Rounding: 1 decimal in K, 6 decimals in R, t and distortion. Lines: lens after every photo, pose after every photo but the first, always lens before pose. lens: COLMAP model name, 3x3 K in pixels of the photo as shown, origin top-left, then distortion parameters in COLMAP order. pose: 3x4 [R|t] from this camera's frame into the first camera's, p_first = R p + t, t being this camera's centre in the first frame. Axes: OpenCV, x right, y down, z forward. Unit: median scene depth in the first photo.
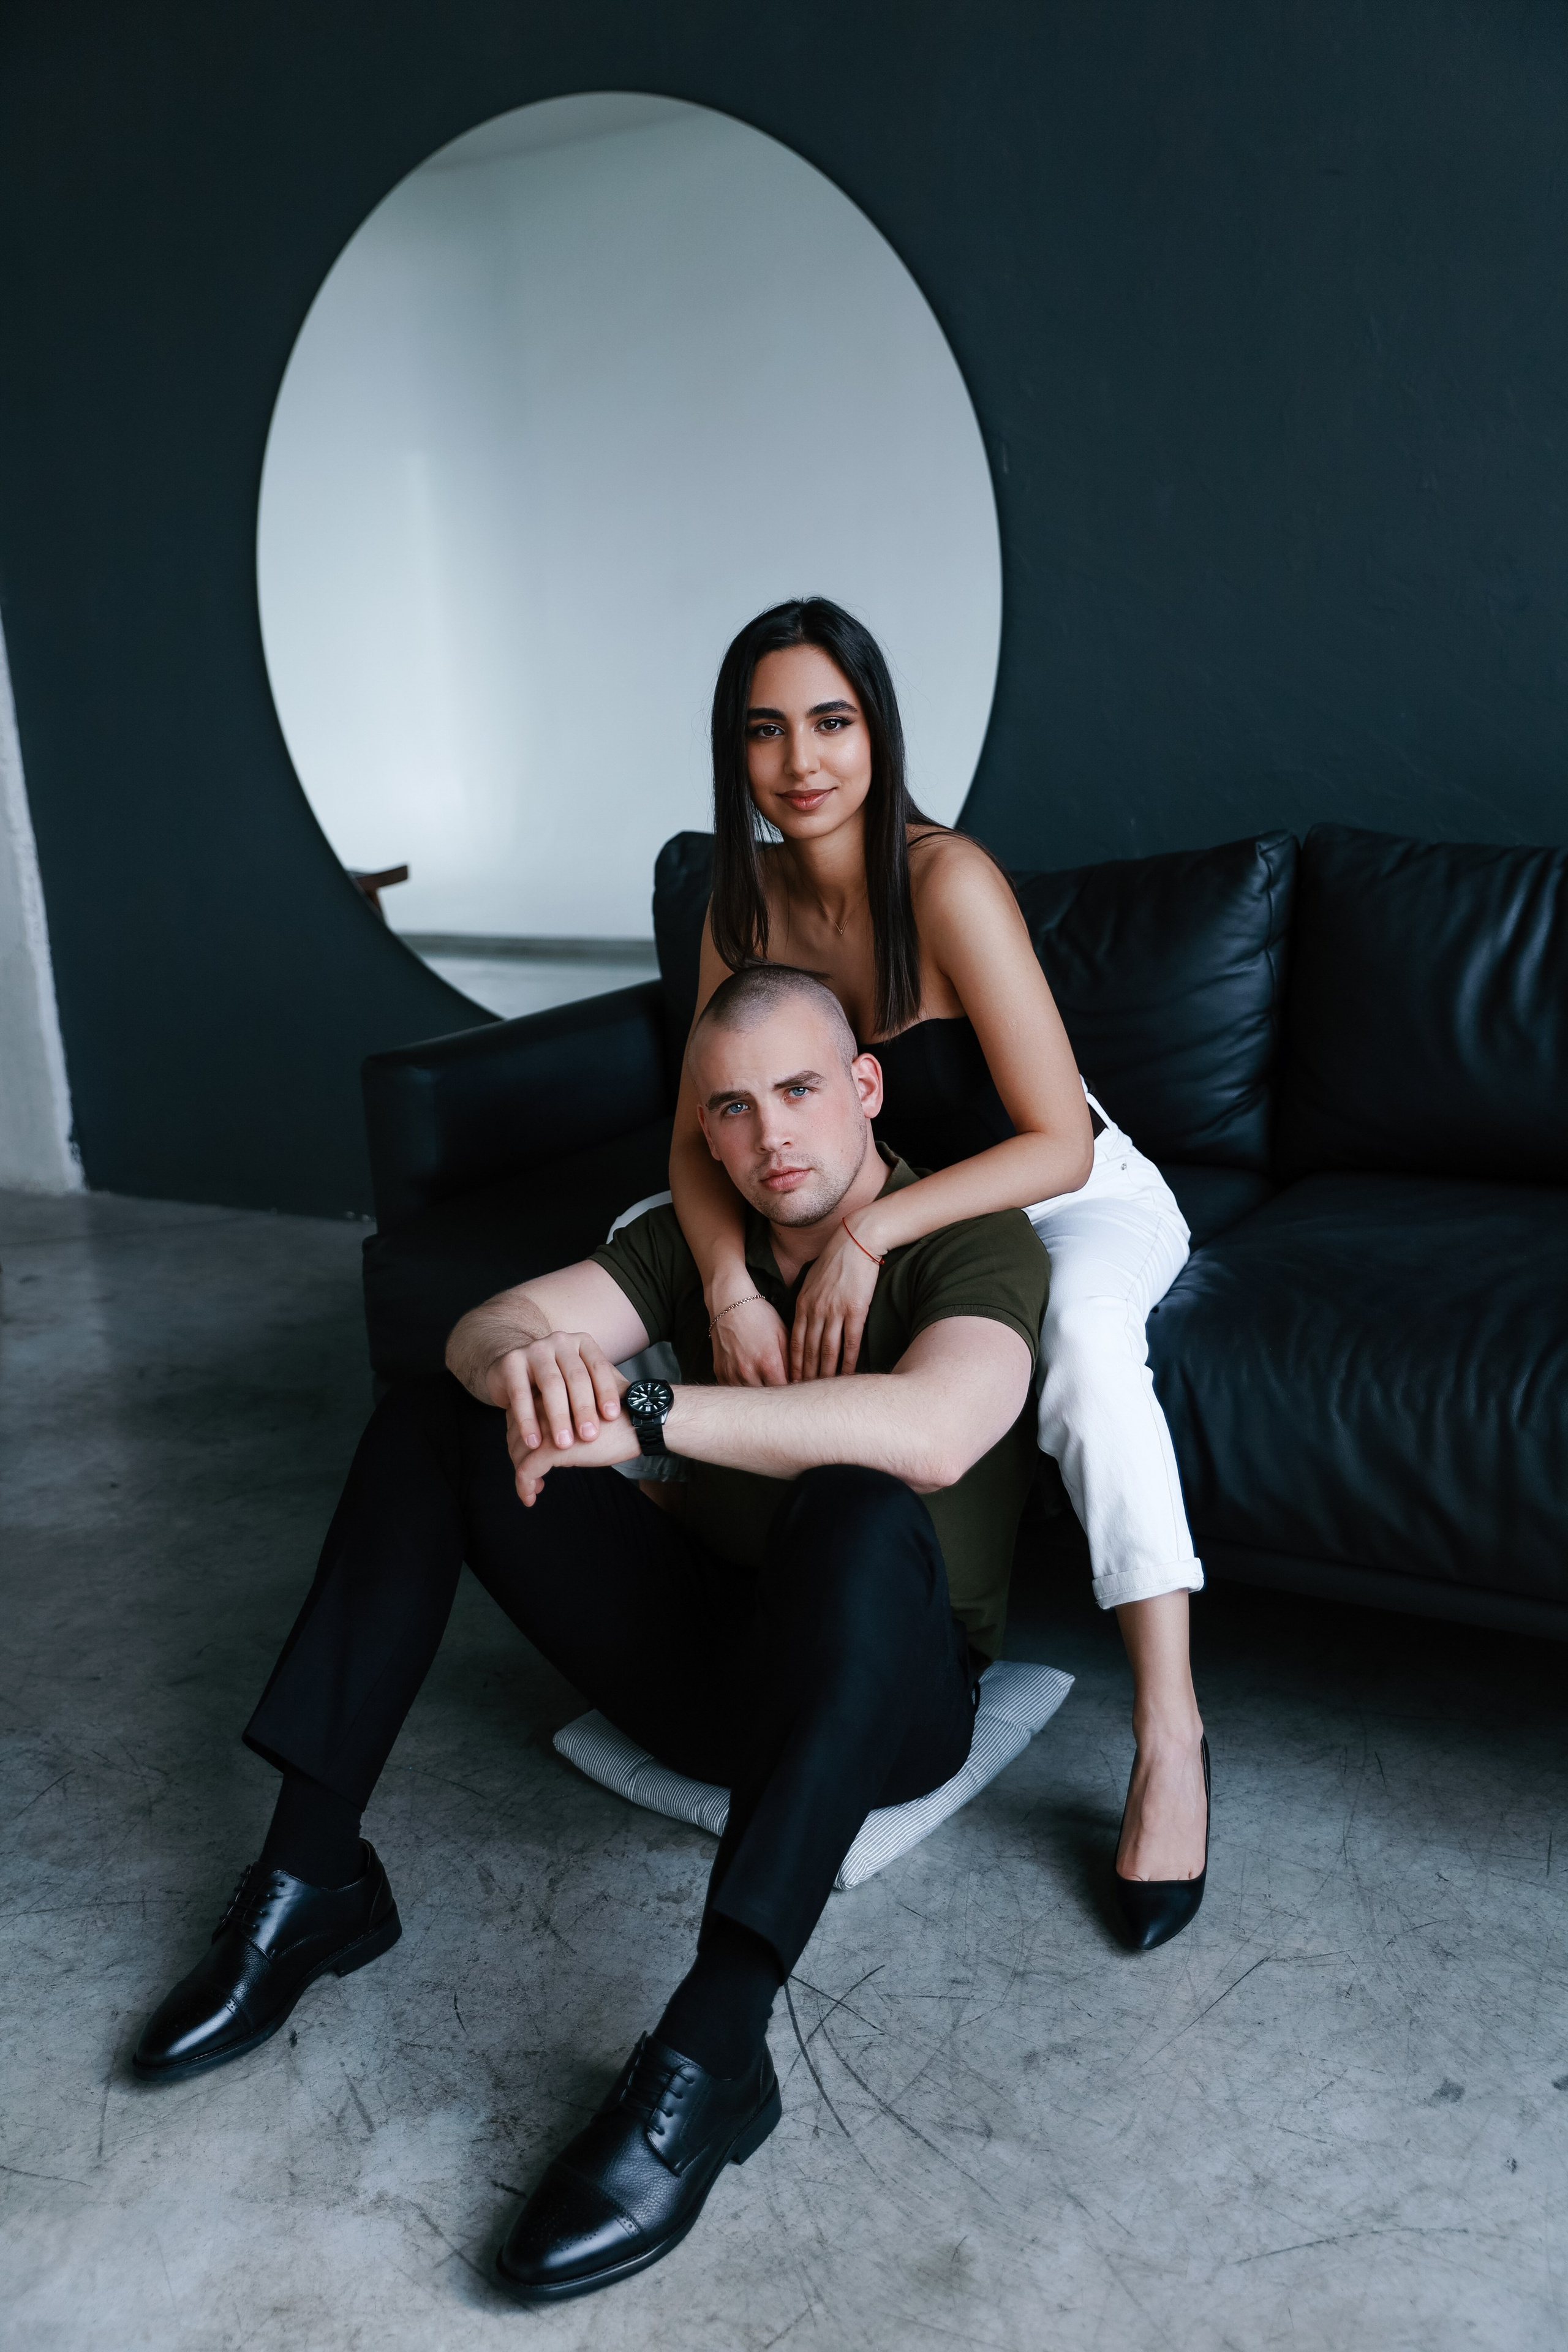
lens RADIAL K [[2093.9, 0, 796.6], [0, 2093.9, 1172.4], [0, 0, 1]] dist [-0.005368, 0.009488]
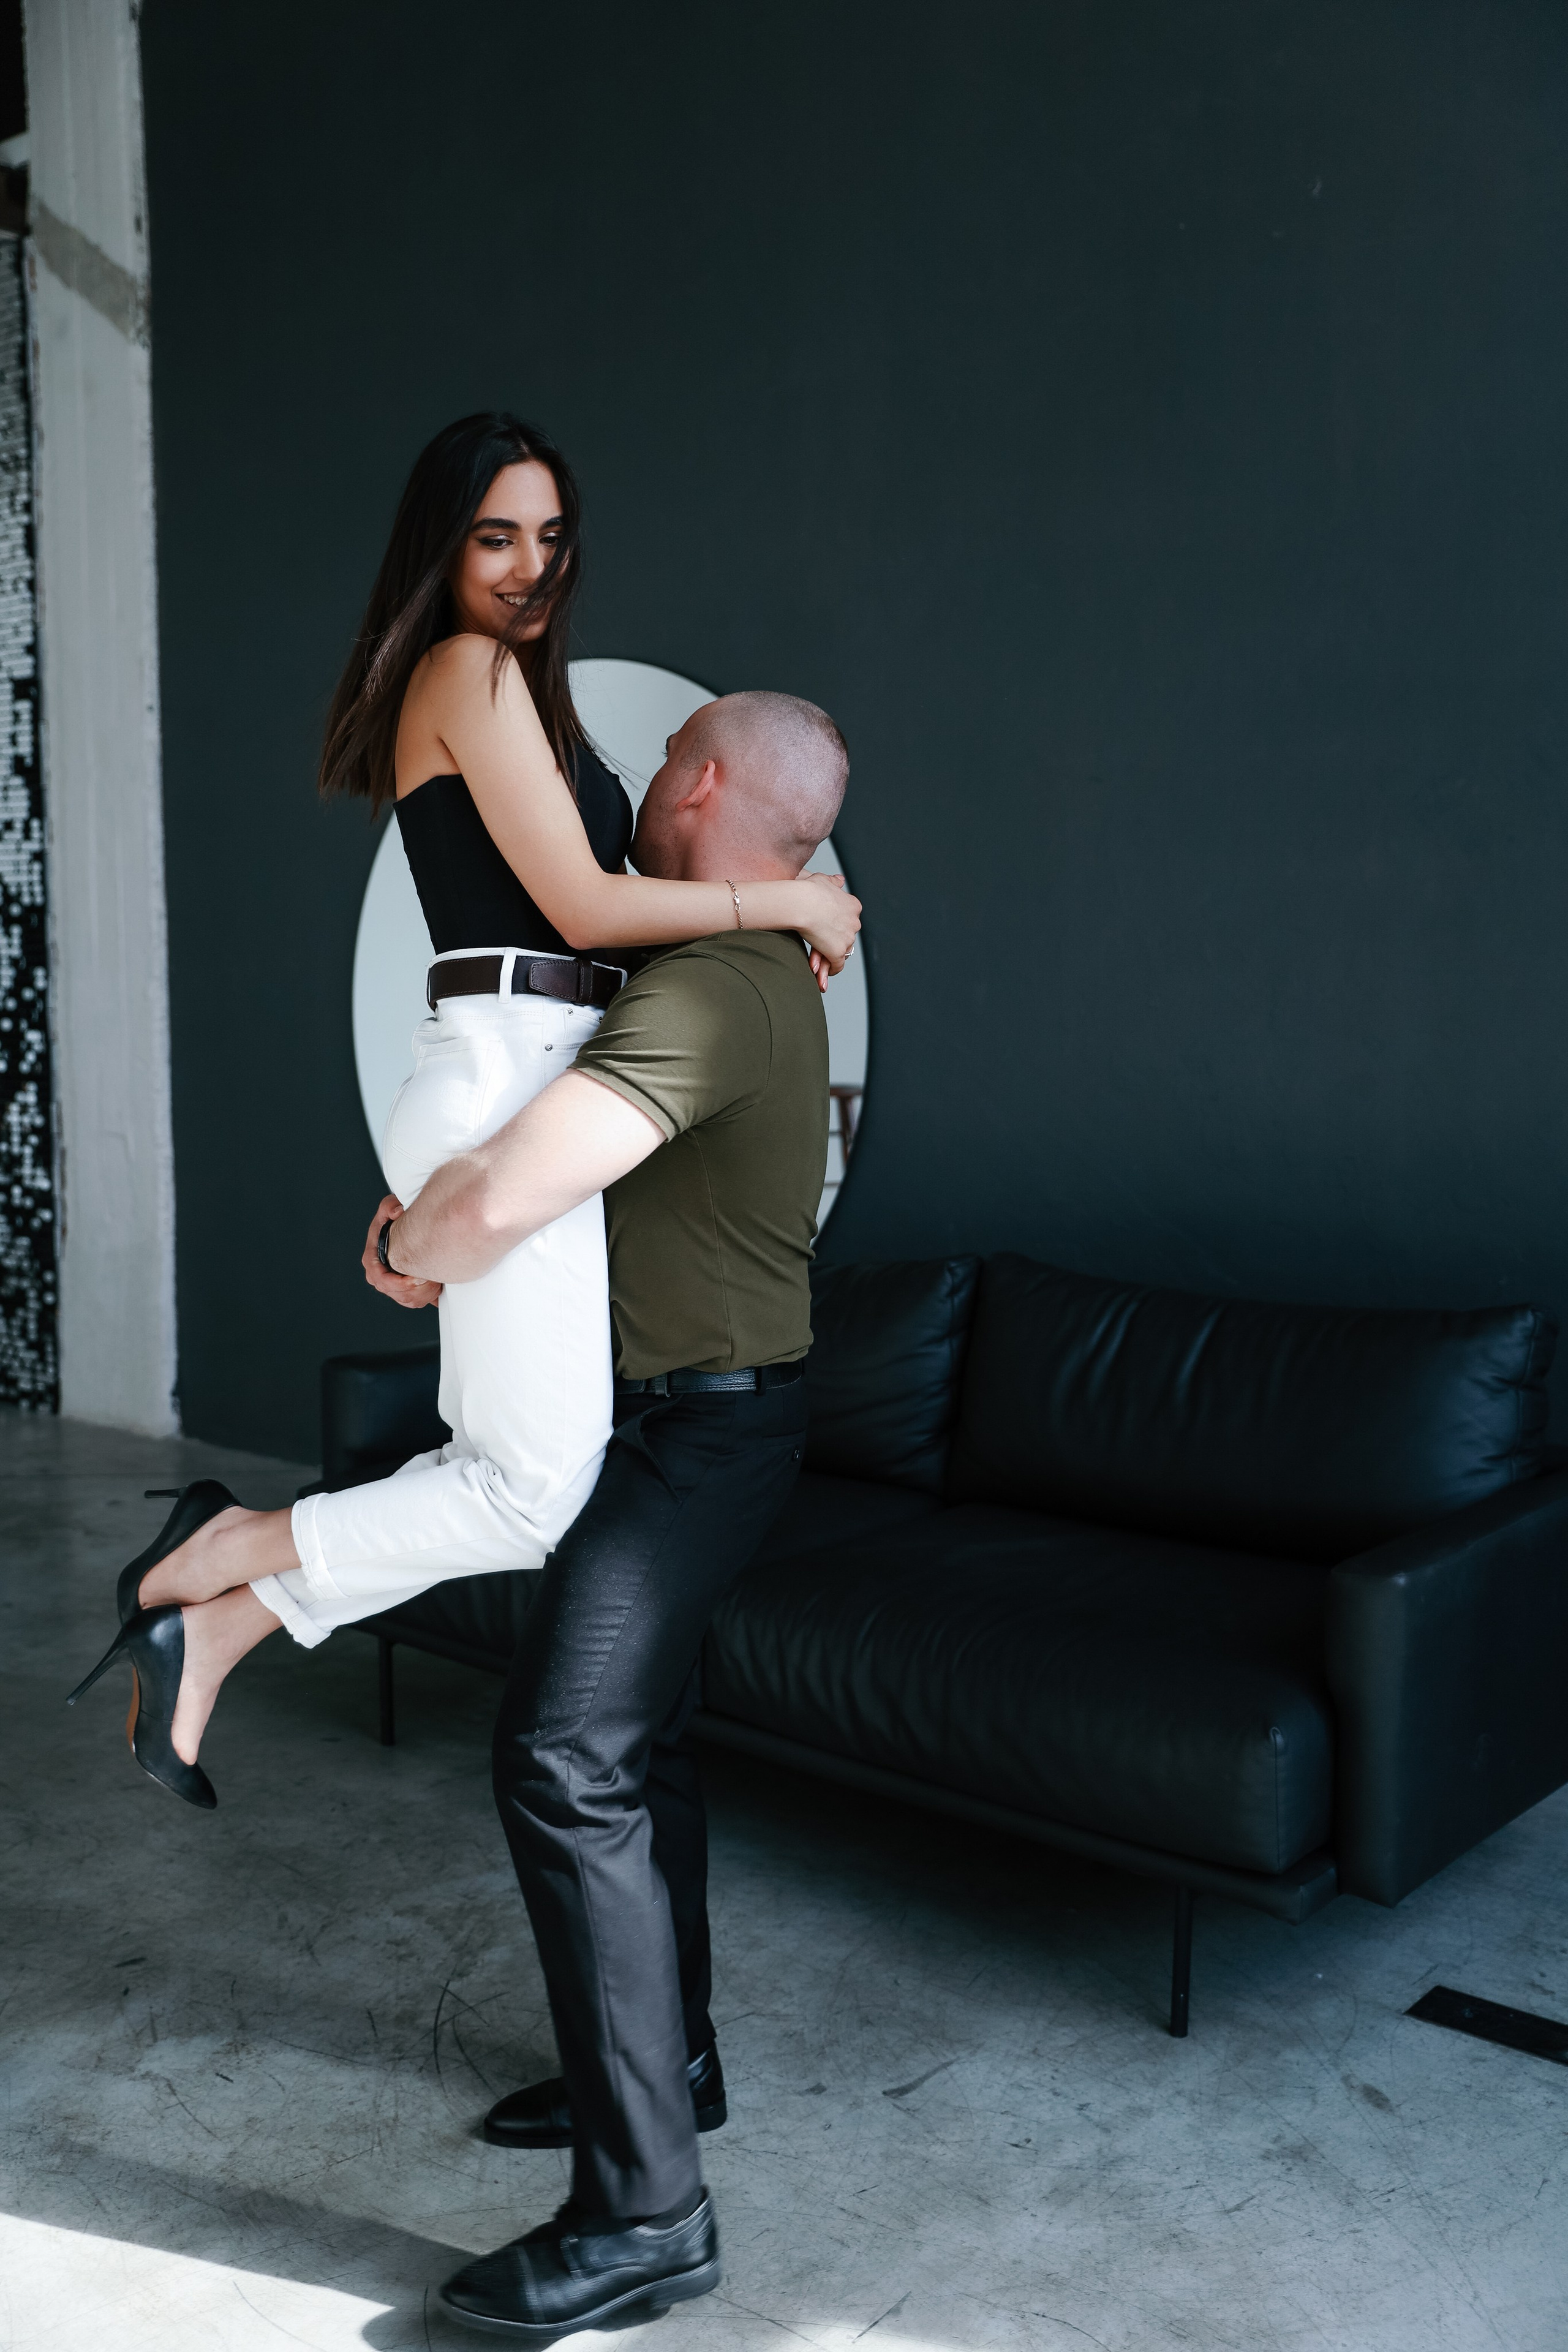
lens RADIAL K [[2093.9, 0, 772.8], [0, 2093.9, 1173.6], [0, 0, 1]] dist [-0.005368, 0.009488]
pose [[0.991474, 0.080267, -0.102650, 0.315848], [-0.094420, 0.985437, -0.141419, -0.007515], [0.089804, 0.149906, 0.984613, -0.524640]]
